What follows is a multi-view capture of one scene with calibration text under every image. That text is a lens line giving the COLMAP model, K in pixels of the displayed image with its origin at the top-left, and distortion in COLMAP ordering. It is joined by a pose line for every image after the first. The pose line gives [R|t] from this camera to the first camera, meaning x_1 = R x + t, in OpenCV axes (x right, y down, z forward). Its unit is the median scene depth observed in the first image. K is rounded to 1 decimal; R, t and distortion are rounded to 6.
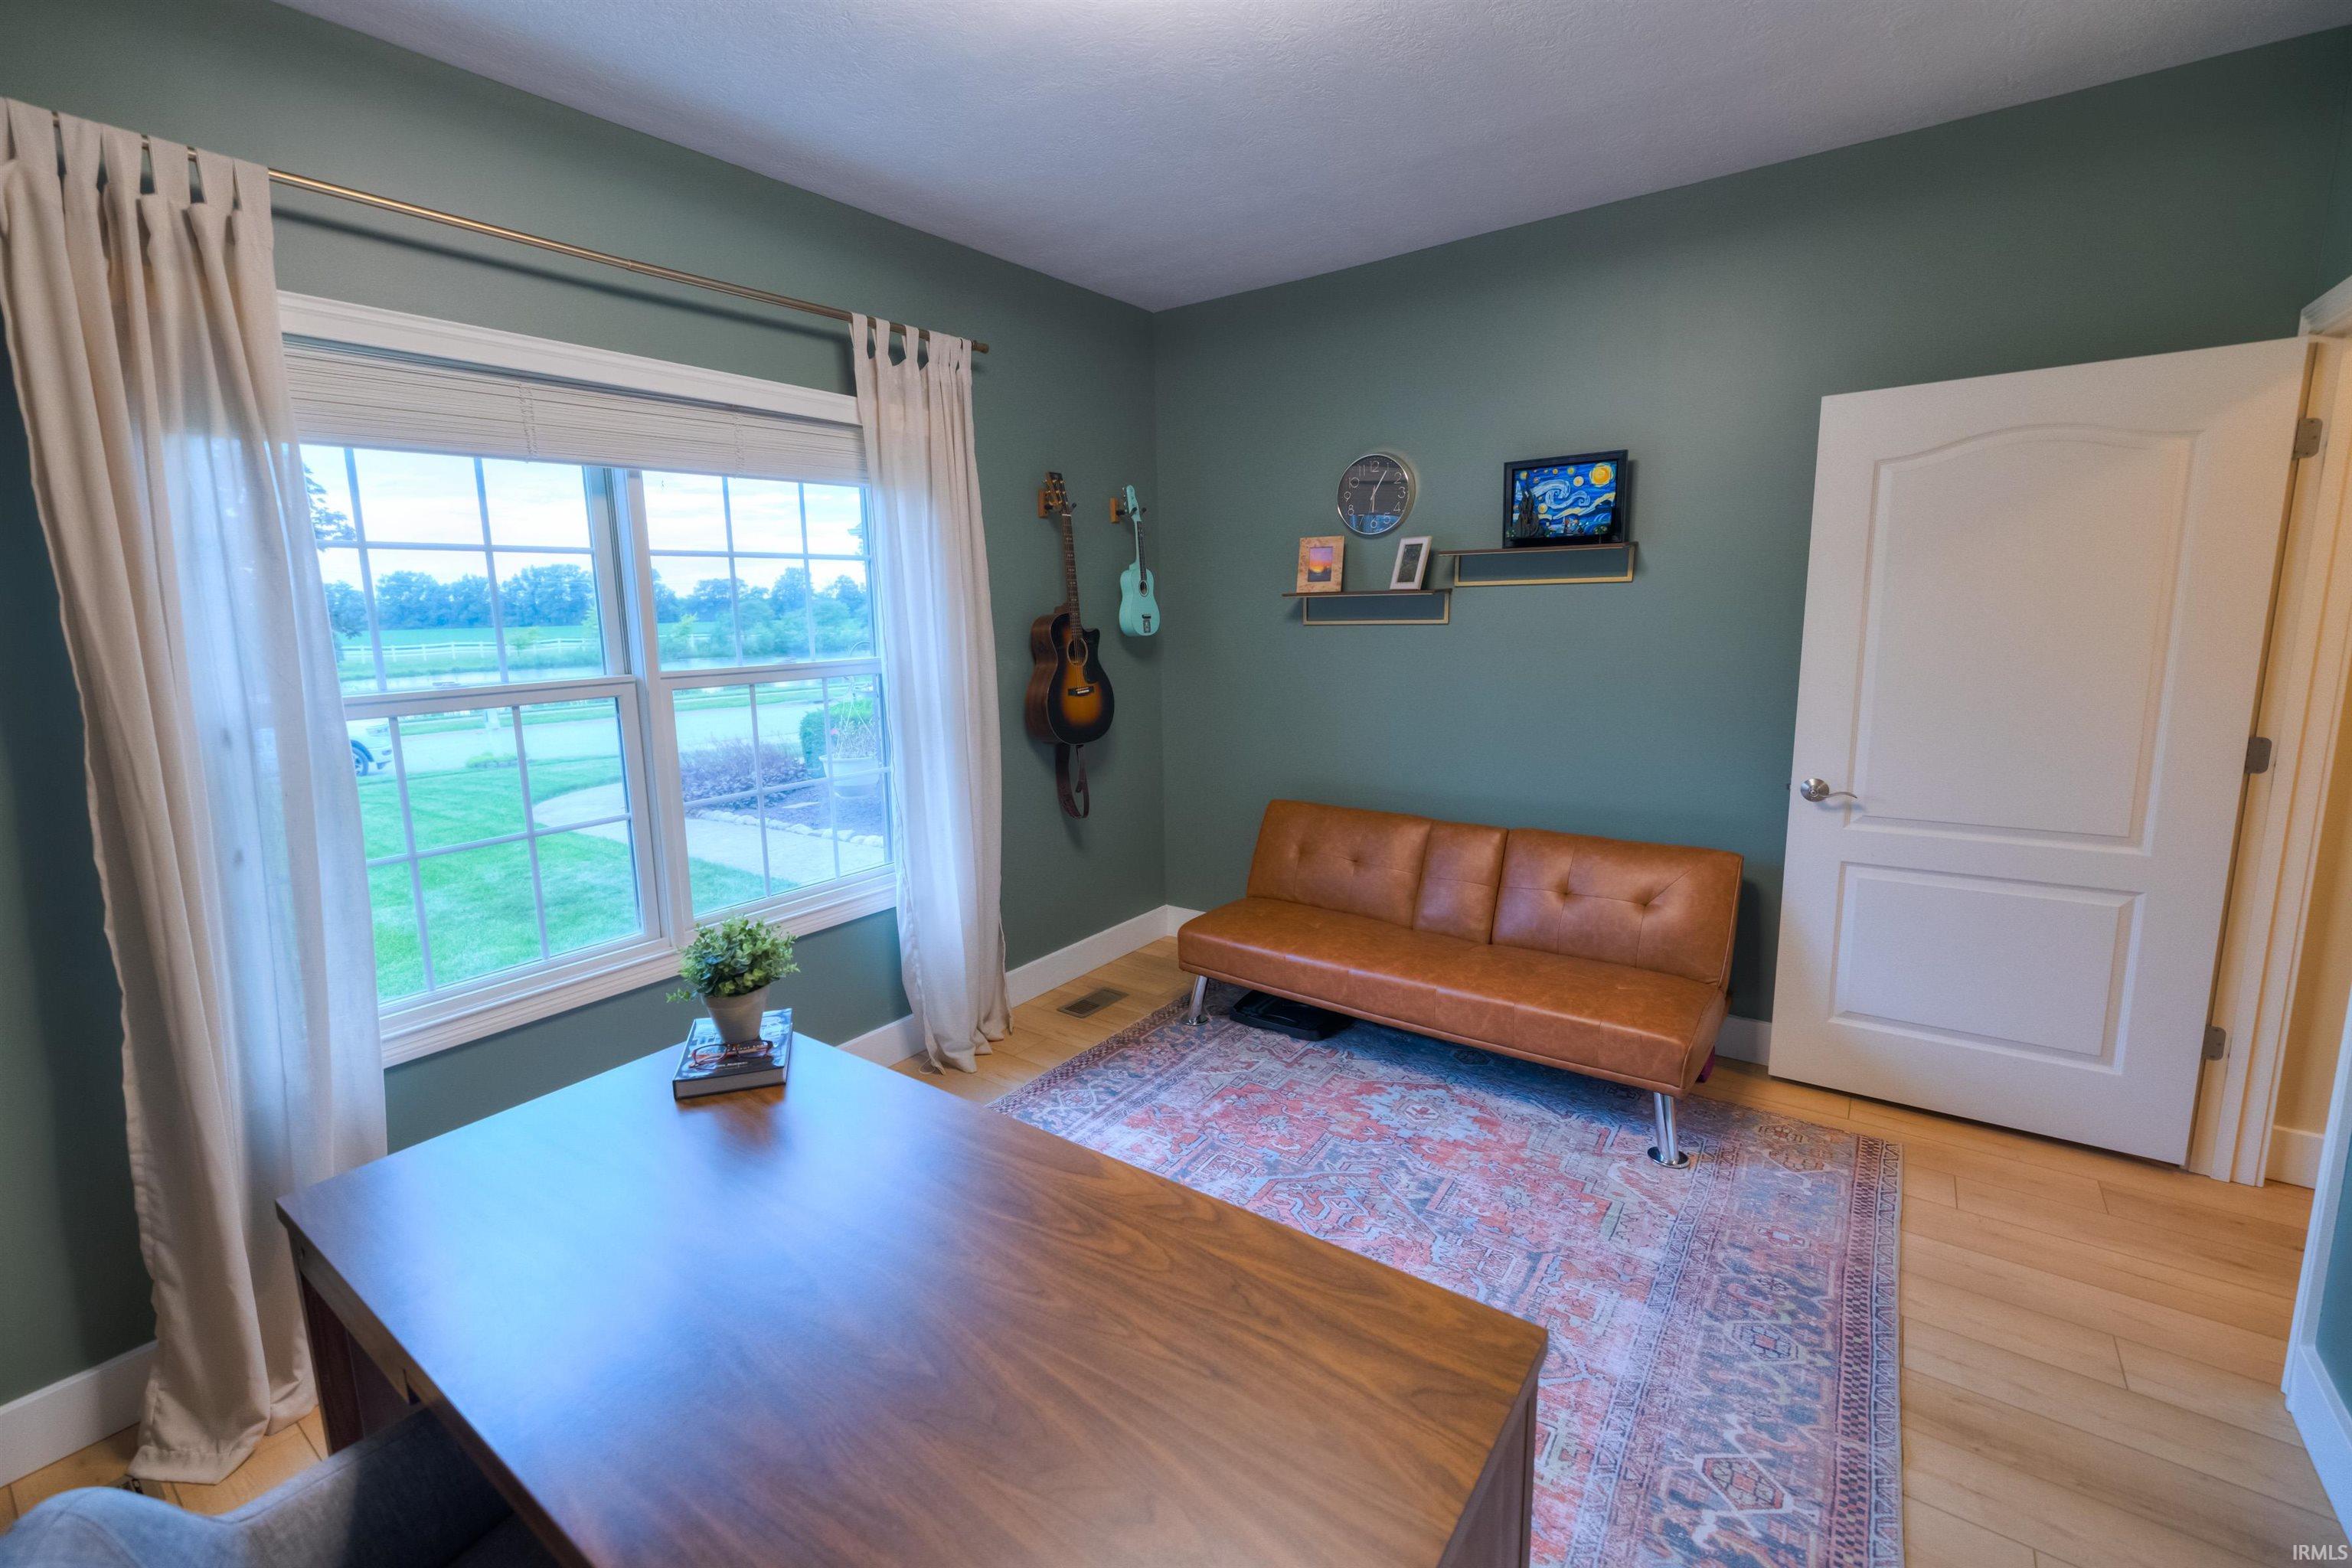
lens RADIAL K [[996.8, 0, 1176.0], [0, 996.8, 784.0], [0, 0, 1]] dist [0.001520, 0.000299]
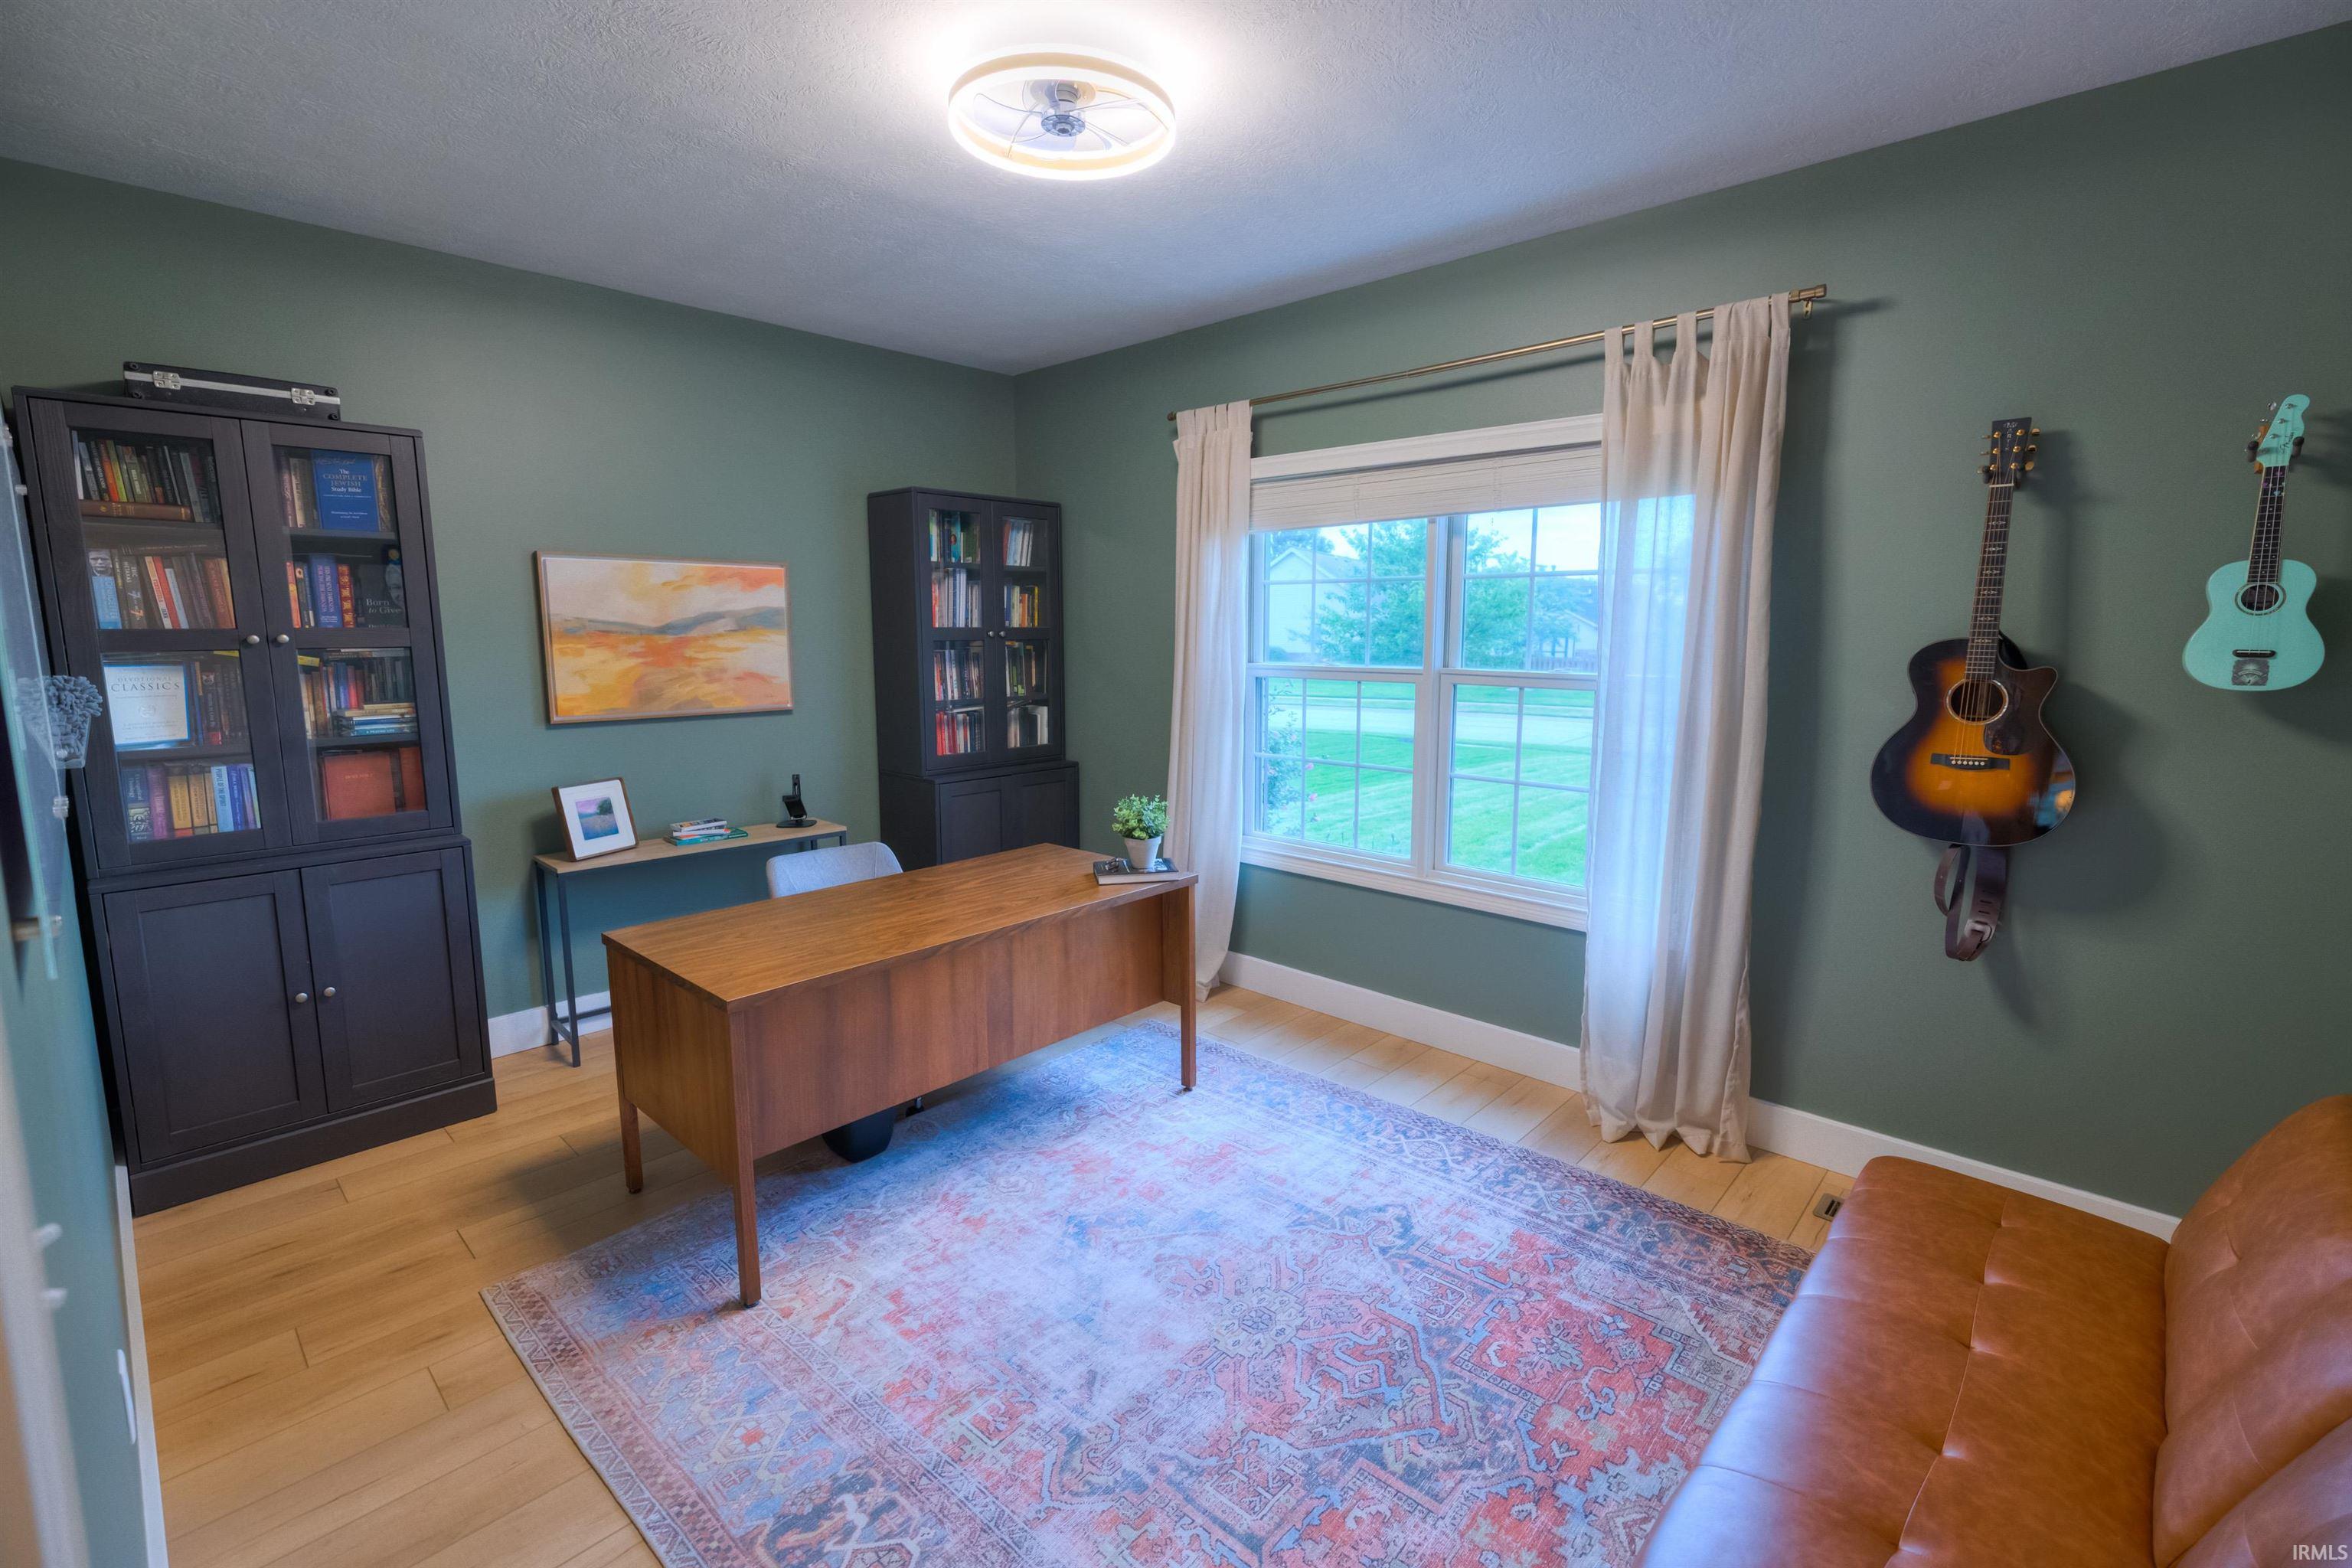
lens RADIAL K [[1015.9, 0, 1177.2], [0, 1015.9, 852.9], [0, 0, 1]] dist [0.000533, 0.000042]
pose [[-0.120745, 0.242575, -0.962589, 0.854420], [-0.174307, 0.949437, 0.261126, -0.172114], [0.977260, 0.199316, -0.072357, 0.796861]]
